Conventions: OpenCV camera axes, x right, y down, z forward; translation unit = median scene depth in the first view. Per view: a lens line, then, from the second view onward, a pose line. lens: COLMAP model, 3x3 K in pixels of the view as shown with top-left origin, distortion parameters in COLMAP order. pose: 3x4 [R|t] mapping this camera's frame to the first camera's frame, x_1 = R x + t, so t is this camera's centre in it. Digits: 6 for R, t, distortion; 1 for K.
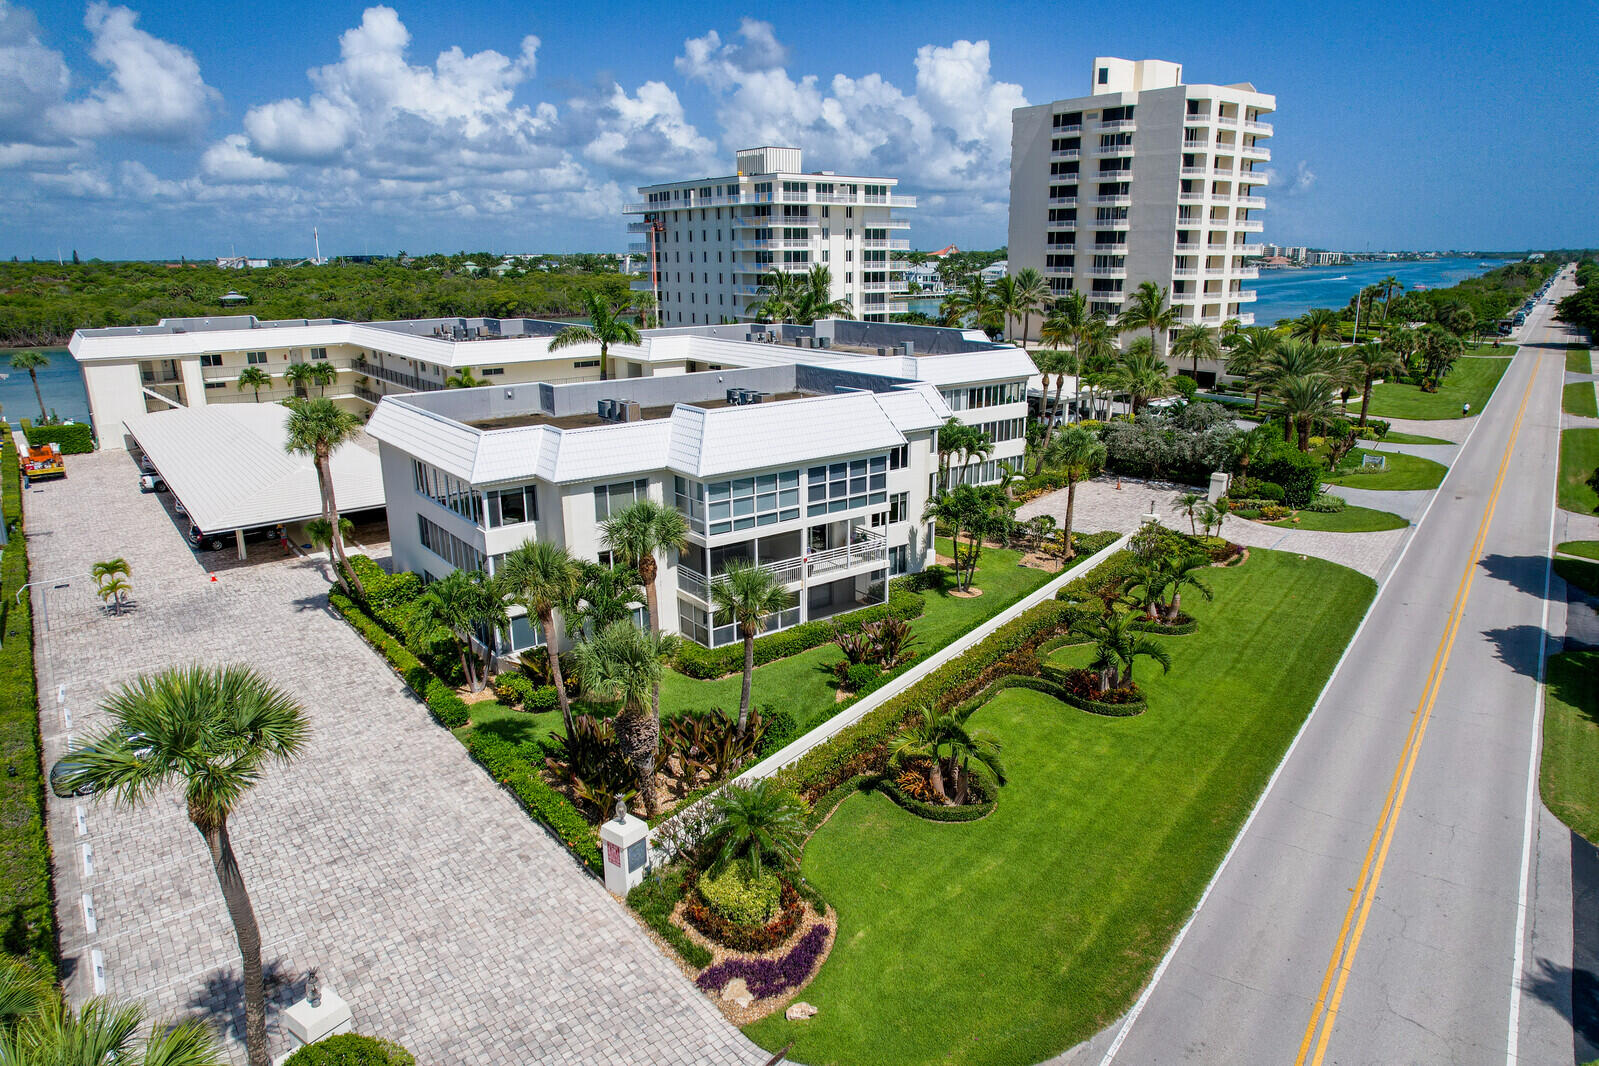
lens RADIAL K [[1019.6, 0, 804.9], [0, 1019.6, 536.4], [0, 0, 1]] dist [-0.071088, 0.066020]
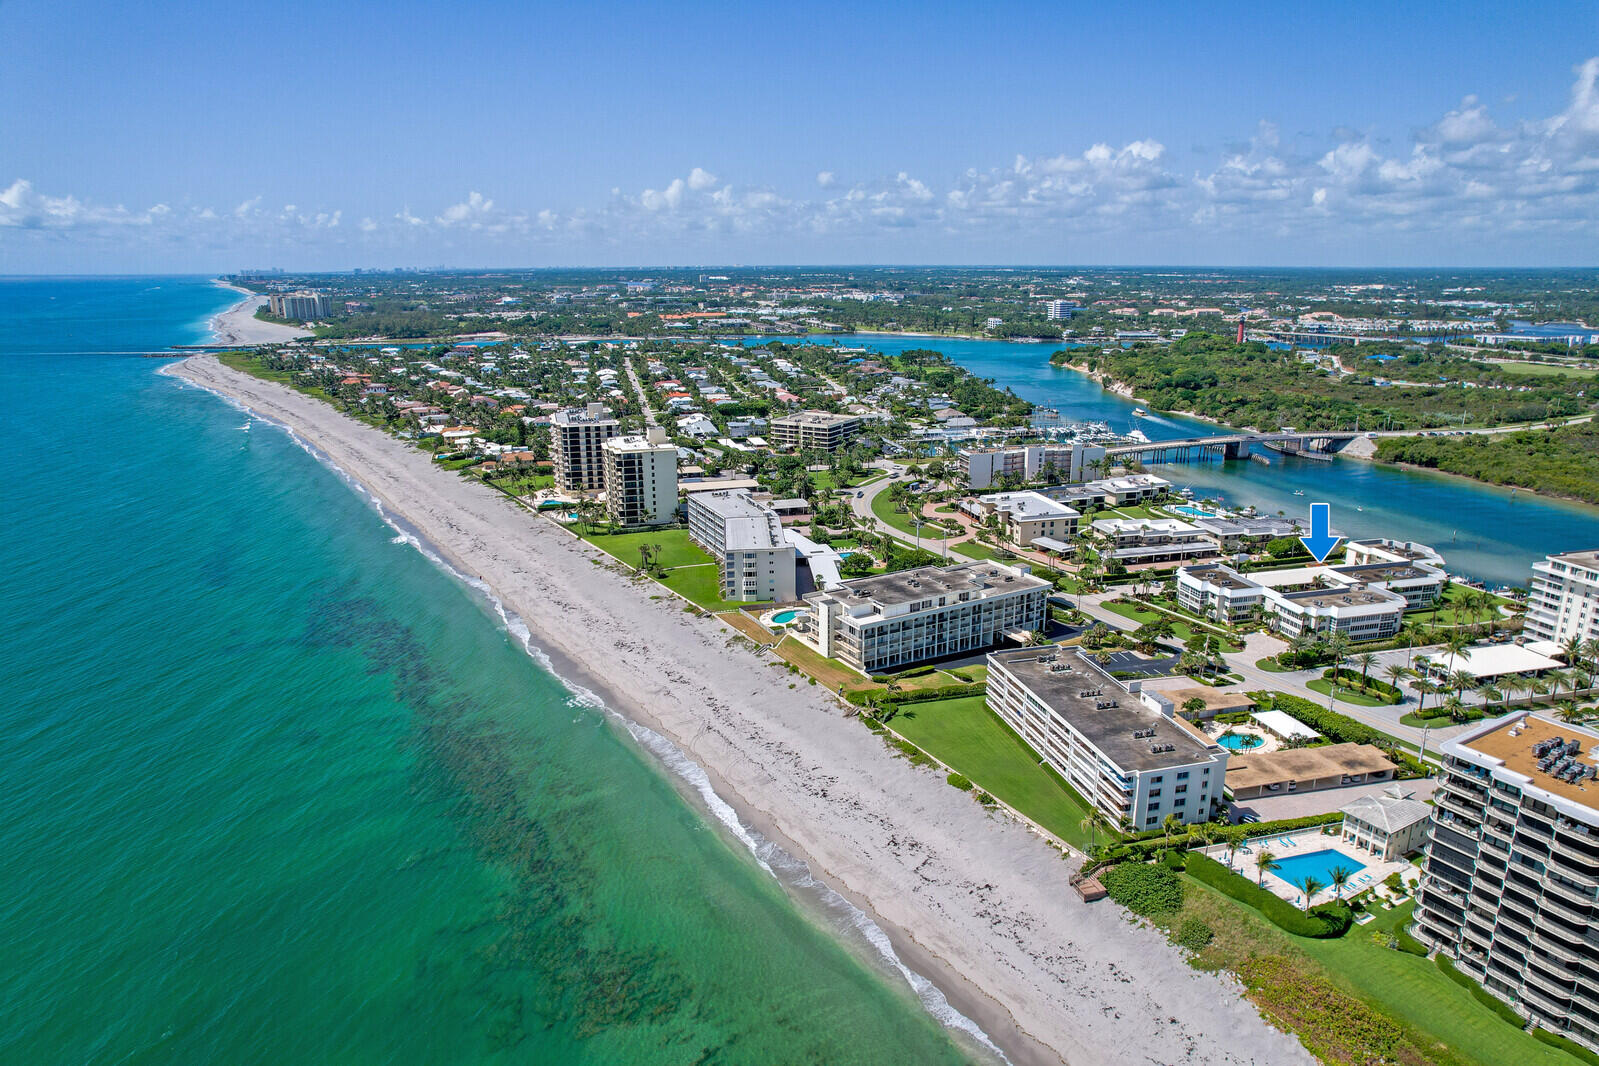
lens RADIAL K [[1019.6, 0, 804.9], [0, 1019.6, 536.4], [0, 0, 1]] dist [-0.071088, 0.066020]
pose [[-0.385491, 0.252923, -0.887371, 2.418575], [-0.245578, 0.898889, 0.362890, -0.766005], [0.889431, 0.357810, -0.284402, 0.170826]]
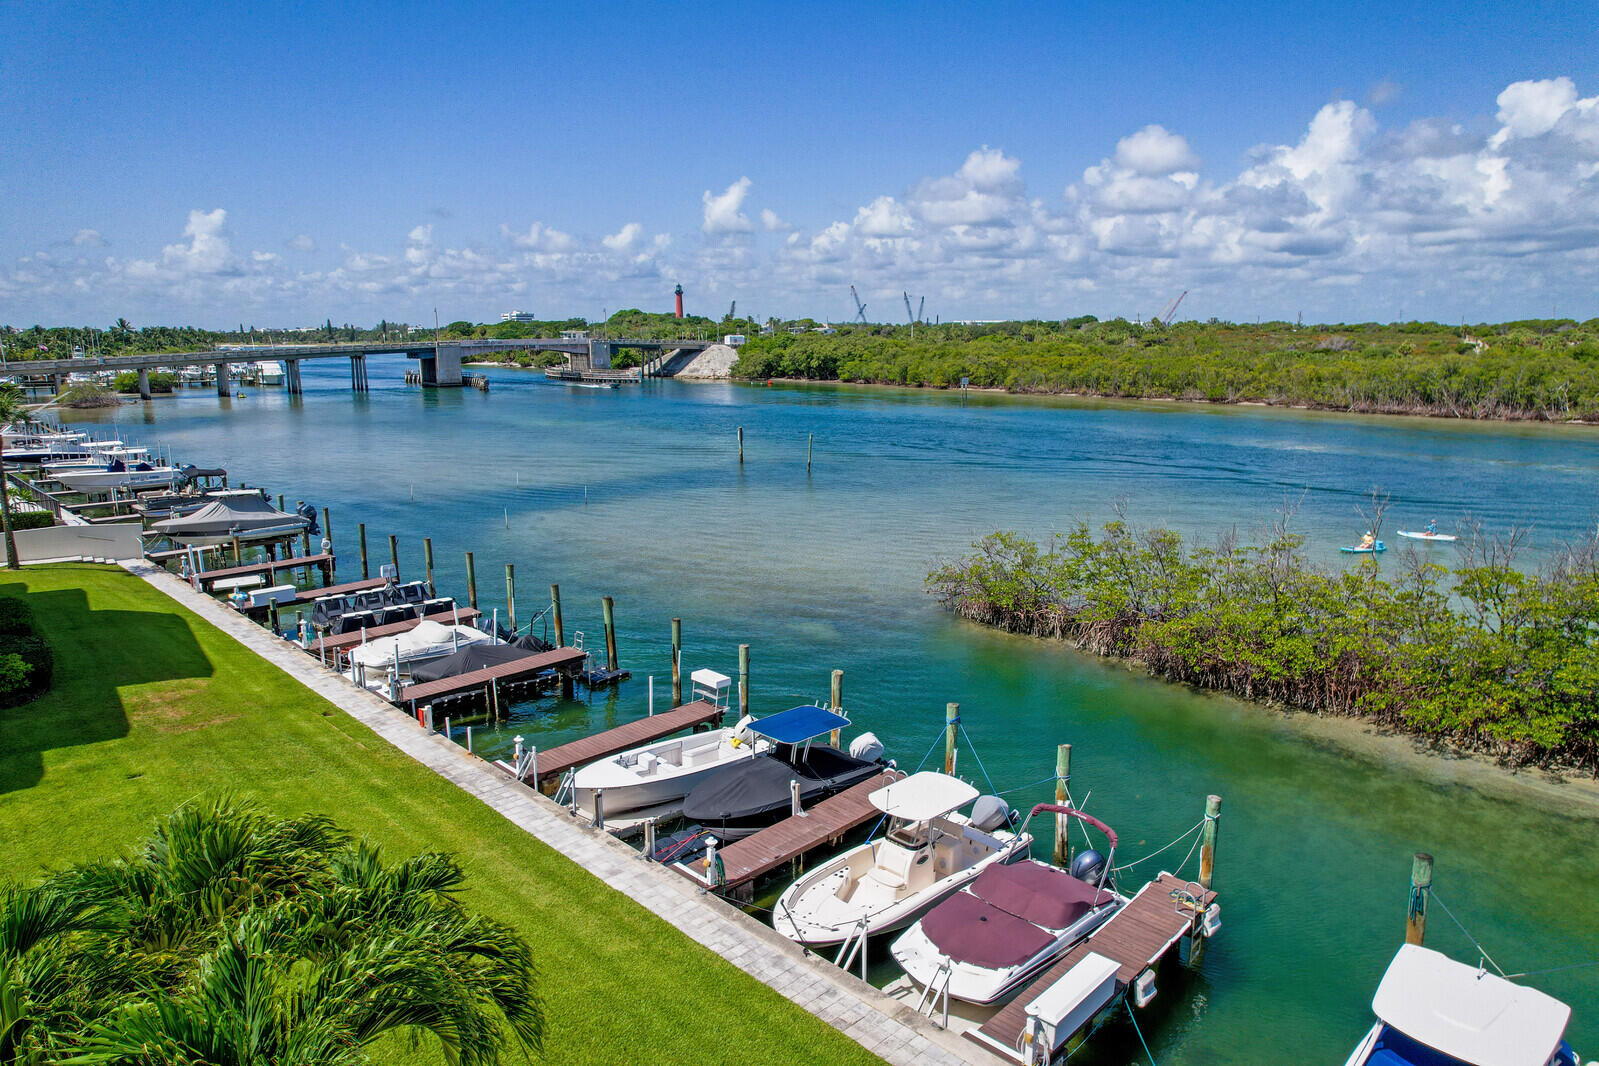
lens RADIAL K [[1019.6, 0, 804.9], [0, 1019.6, 536.4], [0, 0, 1]] dist [-0.071088, 0.066020]
pose [[0.000952, 0.202935, -0.979192, -0.258553], [-0.268059, 0.943408, 0.195258, -0.247502], [0.963402, 0.262295, 0.055296, 1.109606]]
